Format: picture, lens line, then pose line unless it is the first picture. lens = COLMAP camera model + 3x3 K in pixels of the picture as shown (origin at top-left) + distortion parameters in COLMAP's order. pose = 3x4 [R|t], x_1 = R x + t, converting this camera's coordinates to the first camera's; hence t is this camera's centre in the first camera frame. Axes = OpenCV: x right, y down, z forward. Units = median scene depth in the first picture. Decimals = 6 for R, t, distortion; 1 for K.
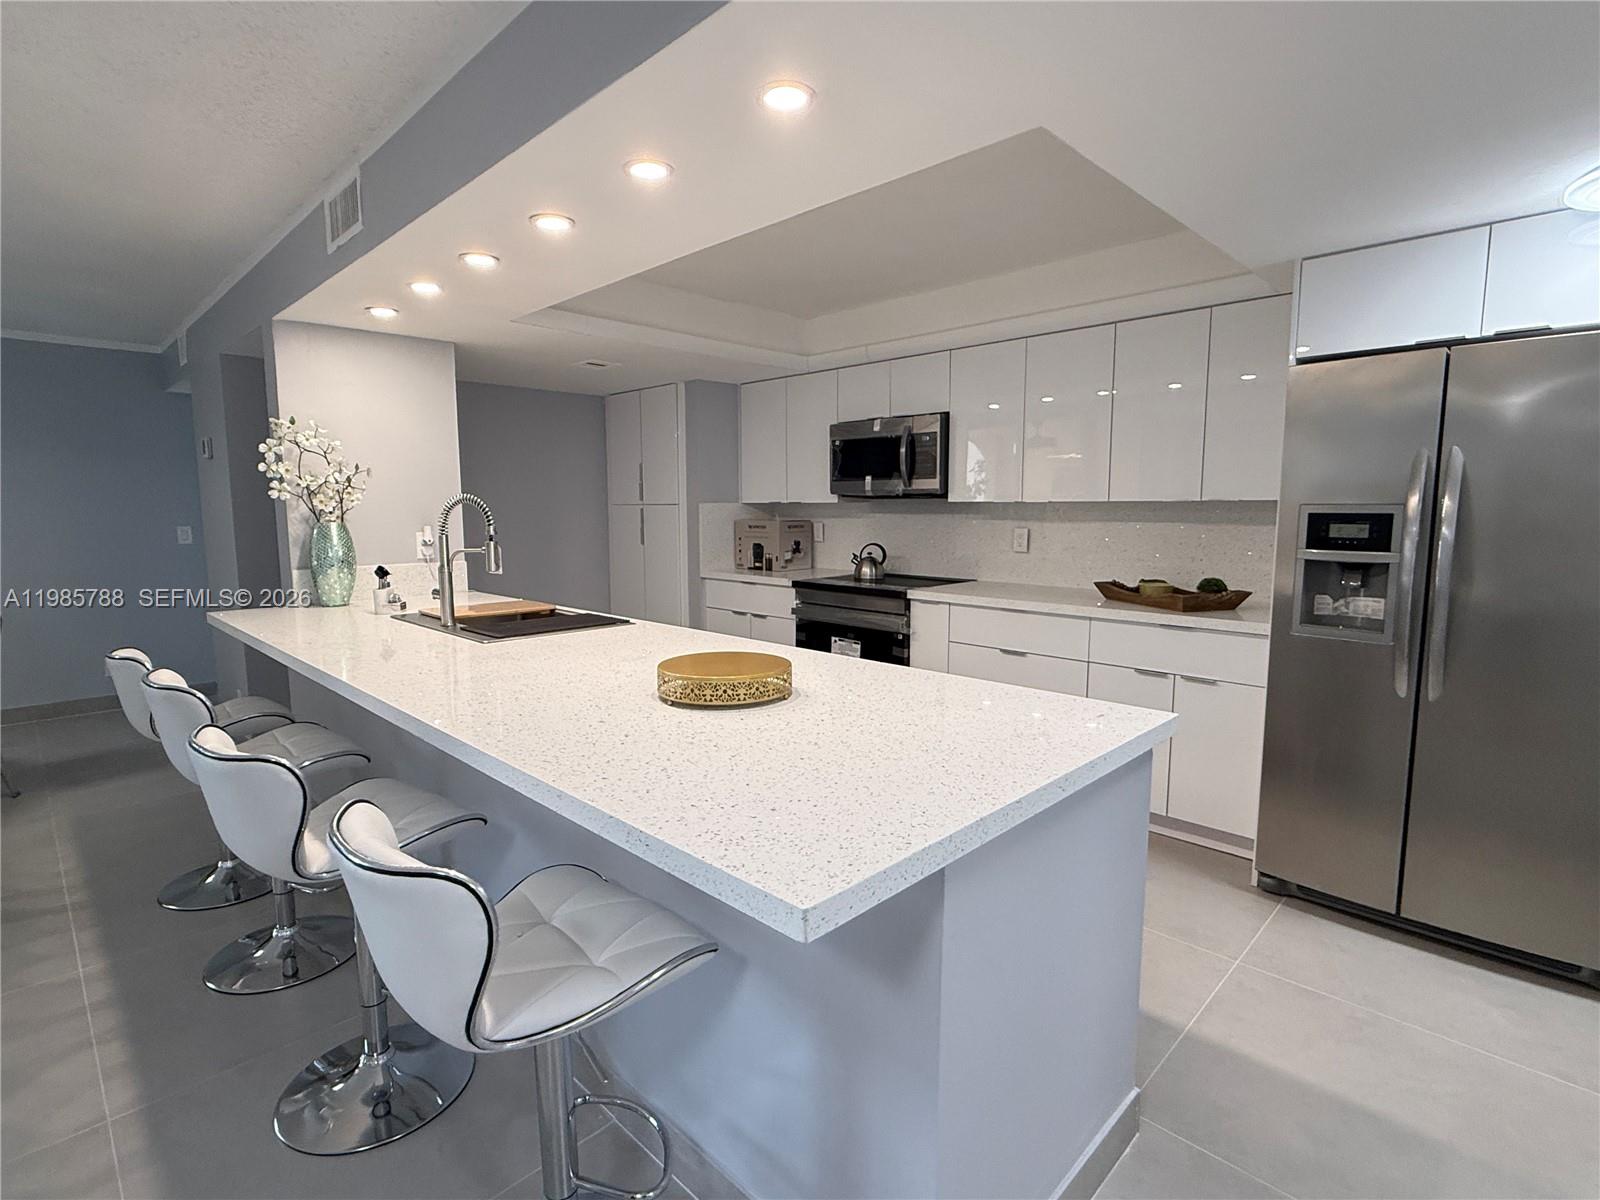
lens RADIAL K [[784.9, 0, 800.0], [0, 784.9, 600.0], [0, 0, 1]] dist [0.000717, 0.000020]
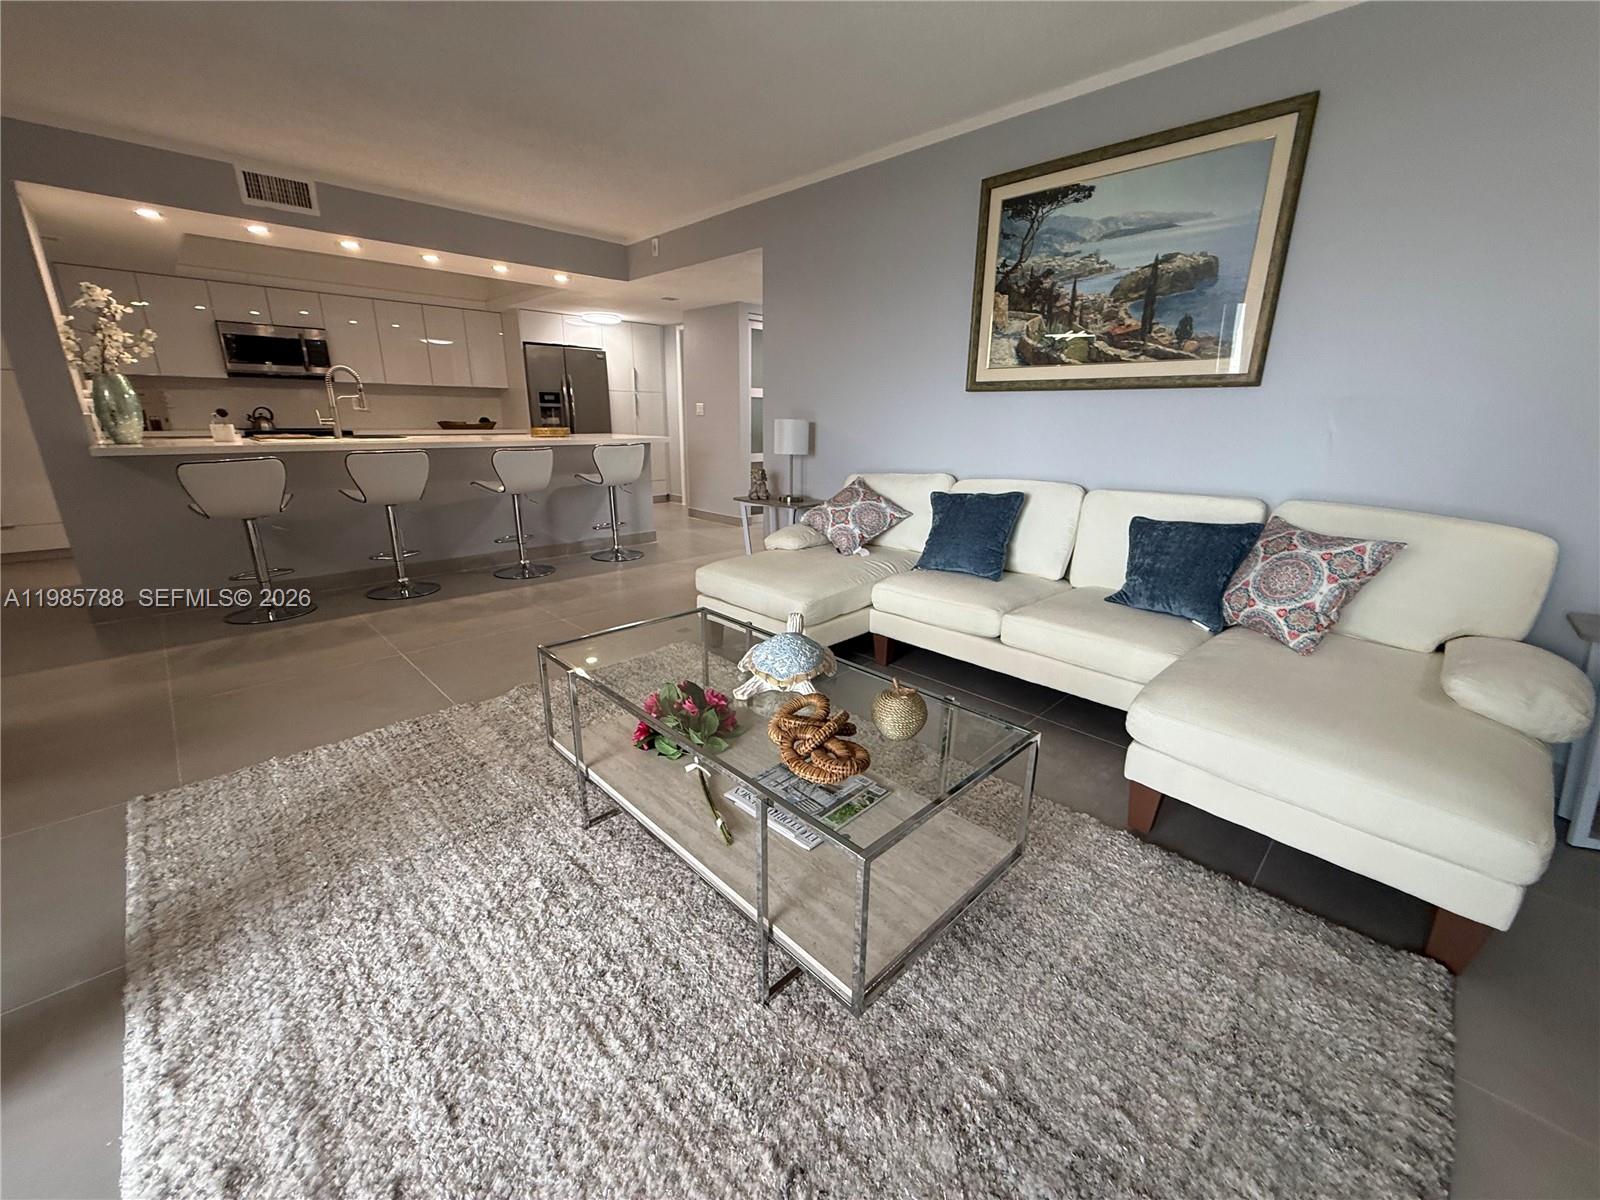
lens RADIAL K [[636.7, 0, 800.0], [0, 636.7, 600.0], [0, 0, 1]] dist [0.001067, -0.000104]
pose [[0.005350, -0.276733, 0.960932, -1.682993], [0.109131, 0.955368, 0.274523, 0.086482], [-0.994013, 0.103399, 0.035311, -0.084983]]
